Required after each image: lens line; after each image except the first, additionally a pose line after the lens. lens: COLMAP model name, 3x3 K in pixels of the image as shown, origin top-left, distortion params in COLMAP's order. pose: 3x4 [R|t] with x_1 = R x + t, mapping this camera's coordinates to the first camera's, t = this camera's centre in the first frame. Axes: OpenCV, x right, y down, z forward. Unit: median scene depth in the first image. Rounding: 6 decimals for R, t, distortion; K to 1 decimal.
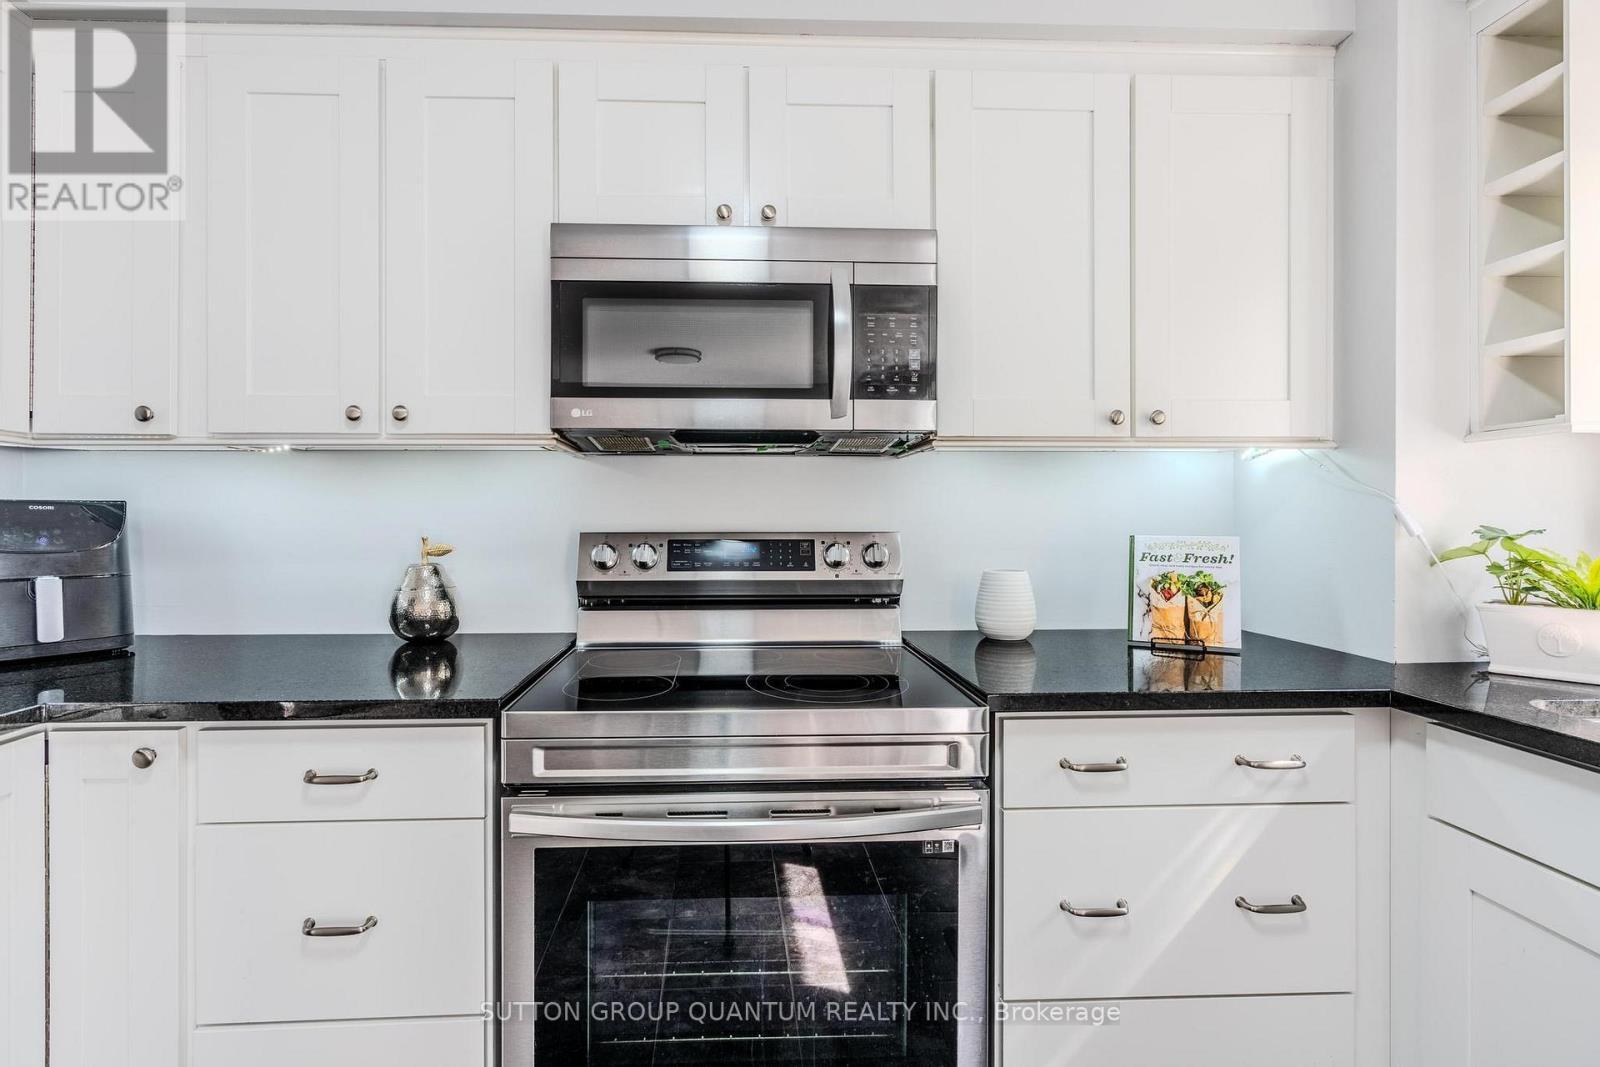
lens RADIAL K [[729.7, 0, 750.5], [0, 729.7, 521.8], [0, 0, 1]] dist [-0.003430, 0.000274]
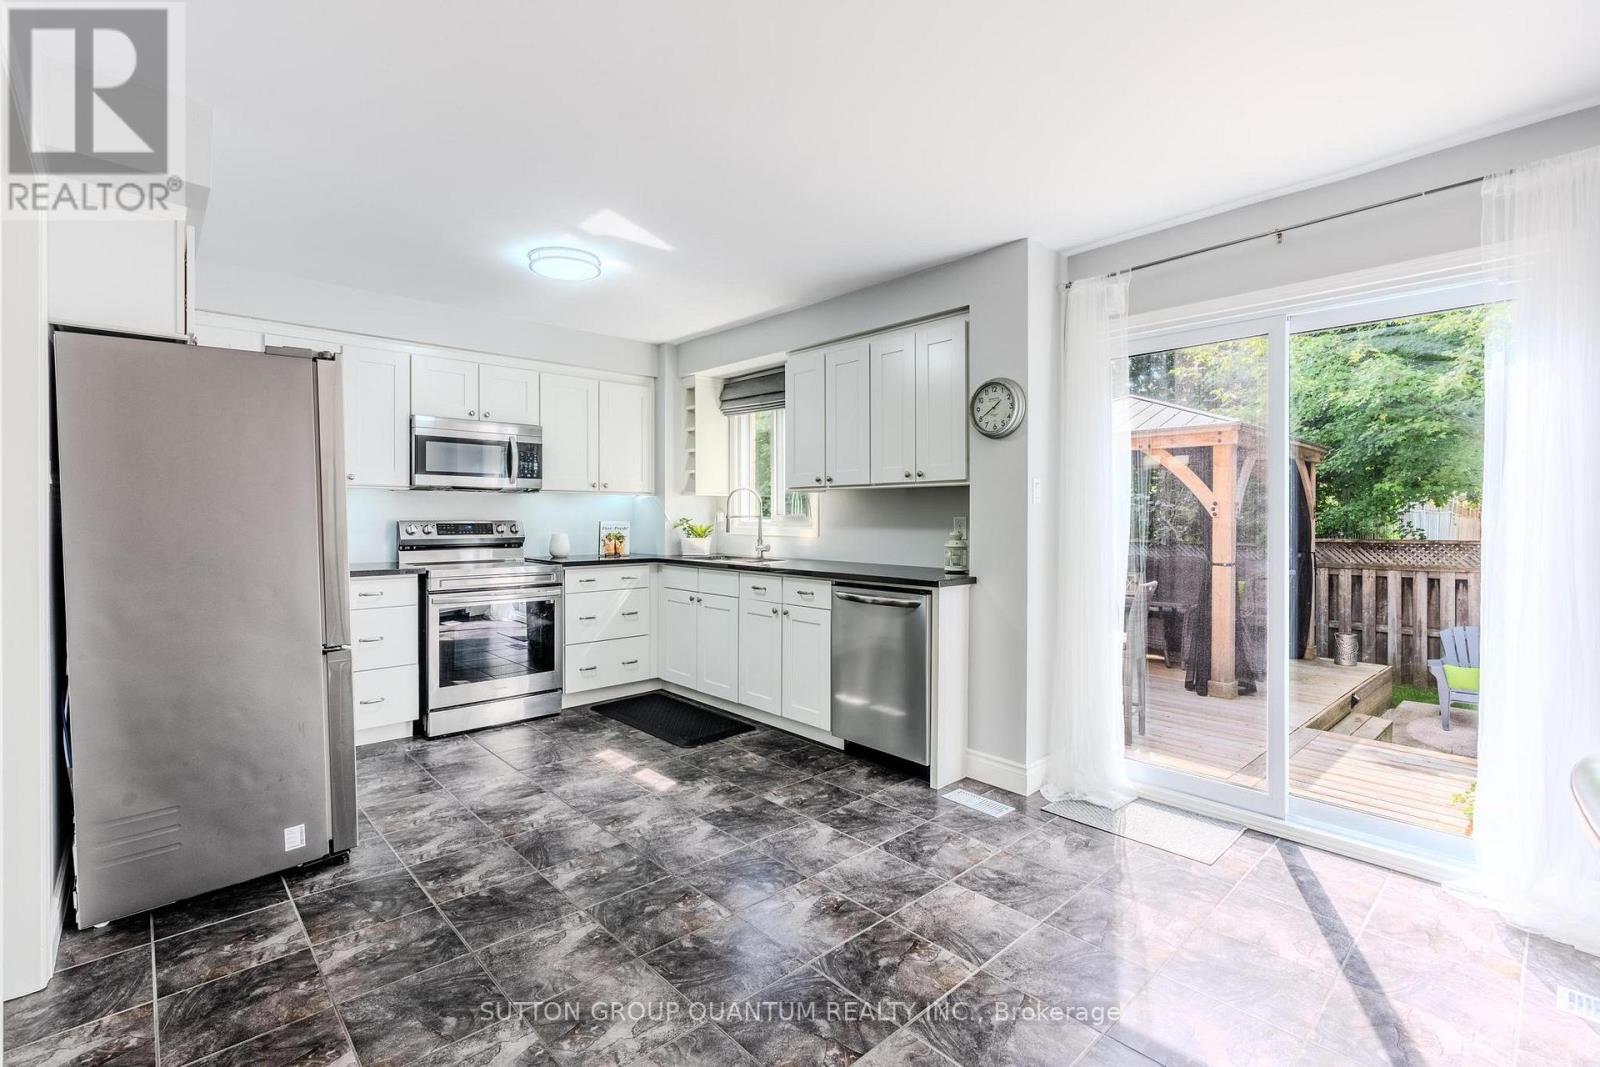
lens RADIAL K [[726.1, 0, 781.0], [0, 726.1, 520.7], [0, 0, 1]] dist [-0.009405, 0.000795]
pose [[0.769001, -0.002791, 0.639242, -0.931159], [0.000343, 0.999992, 0.003954, 0.004819], [-0.639248, -0.002822, 0.768996, -2.028695]]
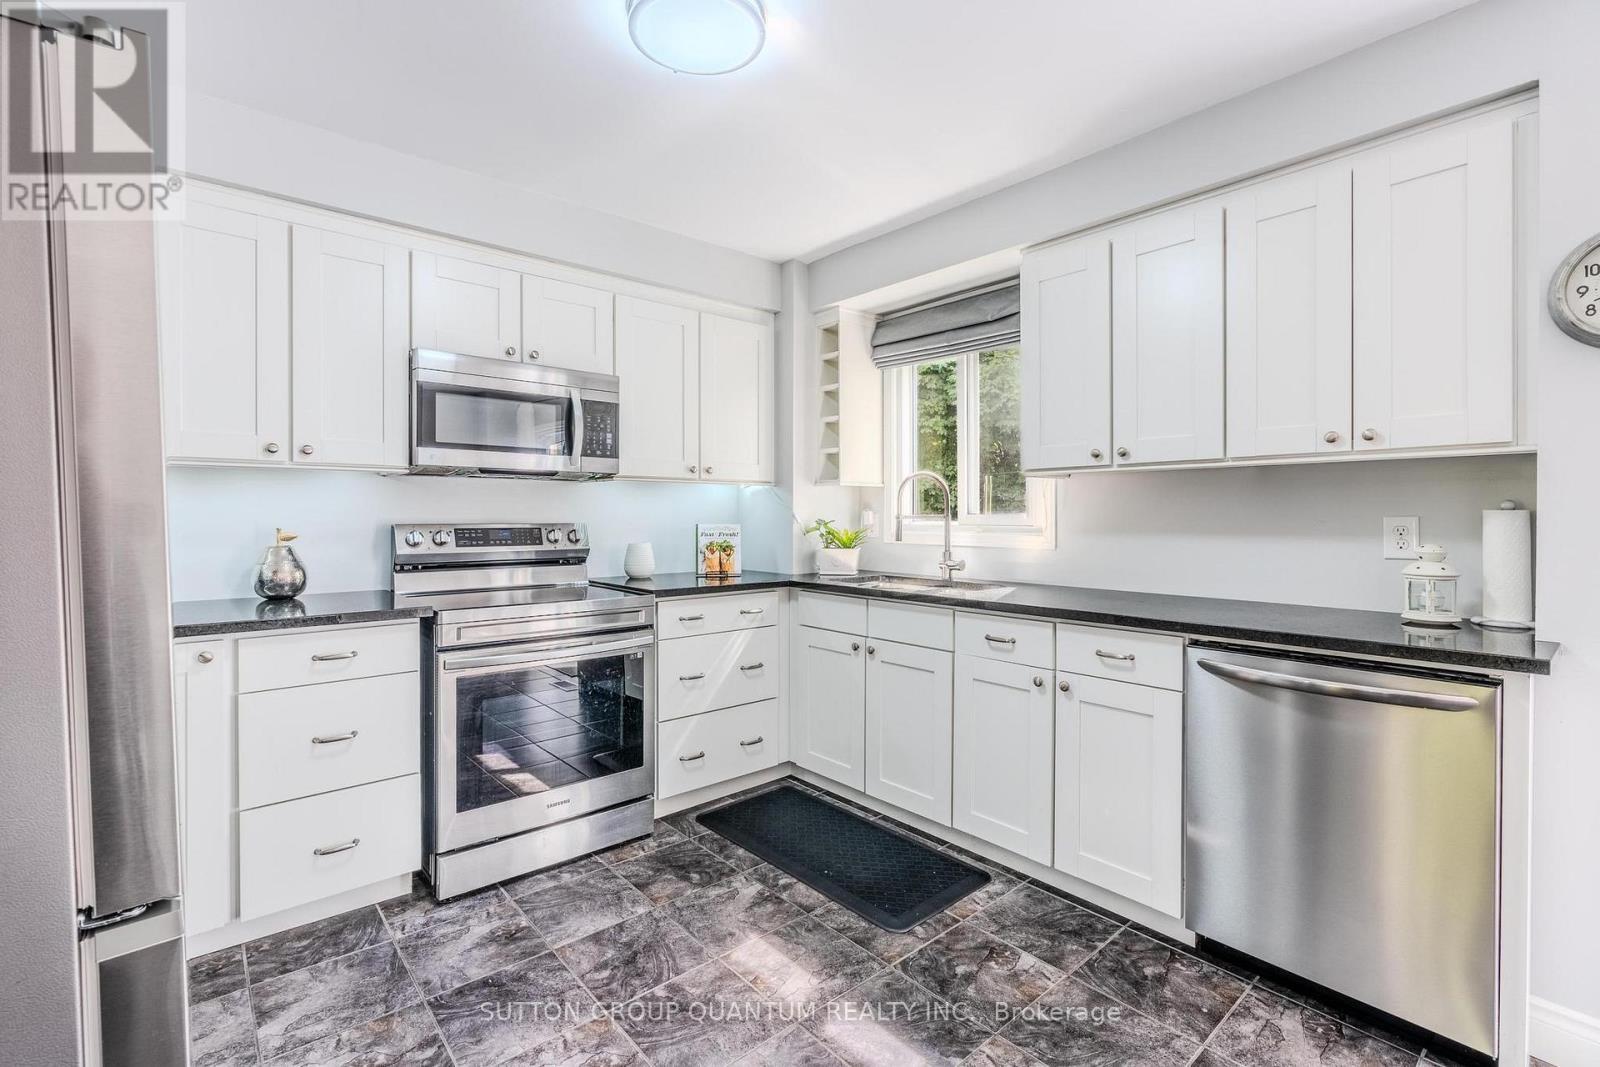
lens RADIAL K [[722.8, 0, 785.9], [0, 722.8, 525.0], [0, 0, 1]] dist [-0.002388, 0.000210]
pose [[0.786550, -0.006231, 0.617495, -0.600723], [0.000951, 0.999960, 0.008880, 0.003157], [-0.617526, -0.006397, 0.786525, -0.848419]]
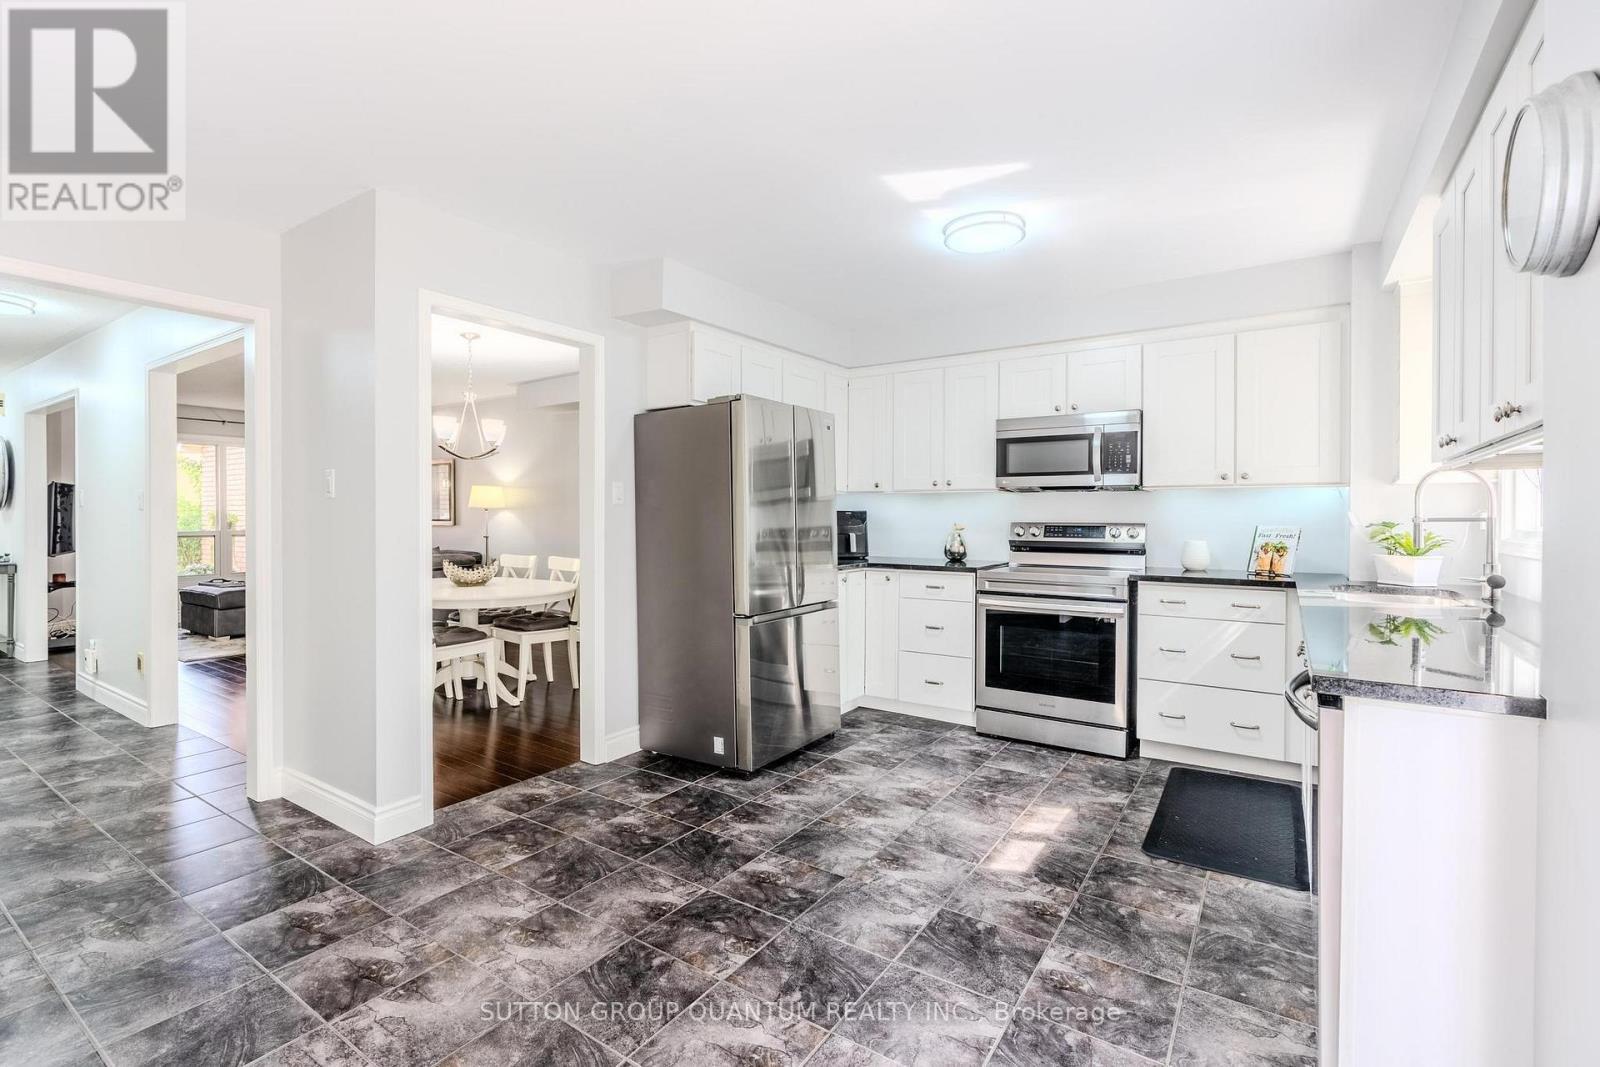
lens RADIAL K [[712.4, 0, 783.8], [0, 712.4, 518.4], [0, 0, 1]] dist [-0.008794, 0.006591]
pose [[0.801513, 0.005619, -0.597951, 0.734076], [-0.006790, 0.999977, 0.000296, 0.006415], [0.597939, 0.003823, 0.801533, -1.766756]]
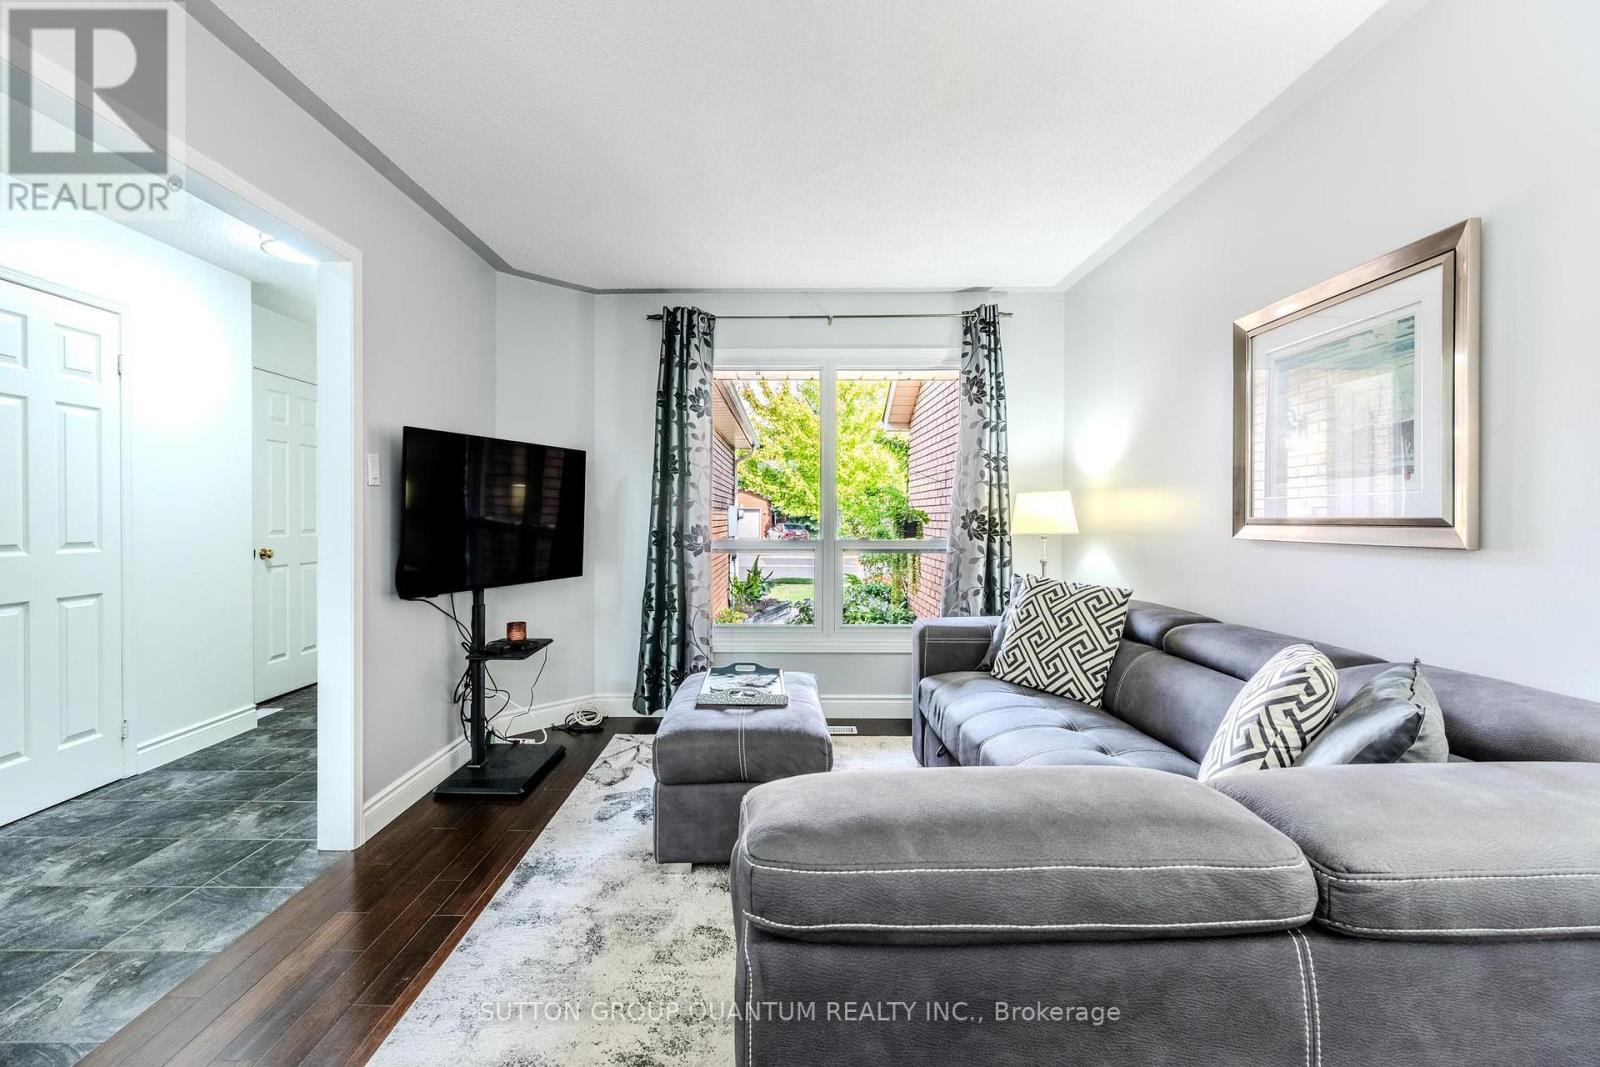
lens RADIAL K [[726.1, 0, 781.0], [0, 726.1, 520.7], [0, 0, 1]] dist [-0.009405, 0.000795]
pose [[-0.046514, 0.009686, -0.998871, -3.307527], [-0.012121, 0.999874, 0.010260, 0.031344], [0.998844, 0.012584, -0.046391, 0.032932]]
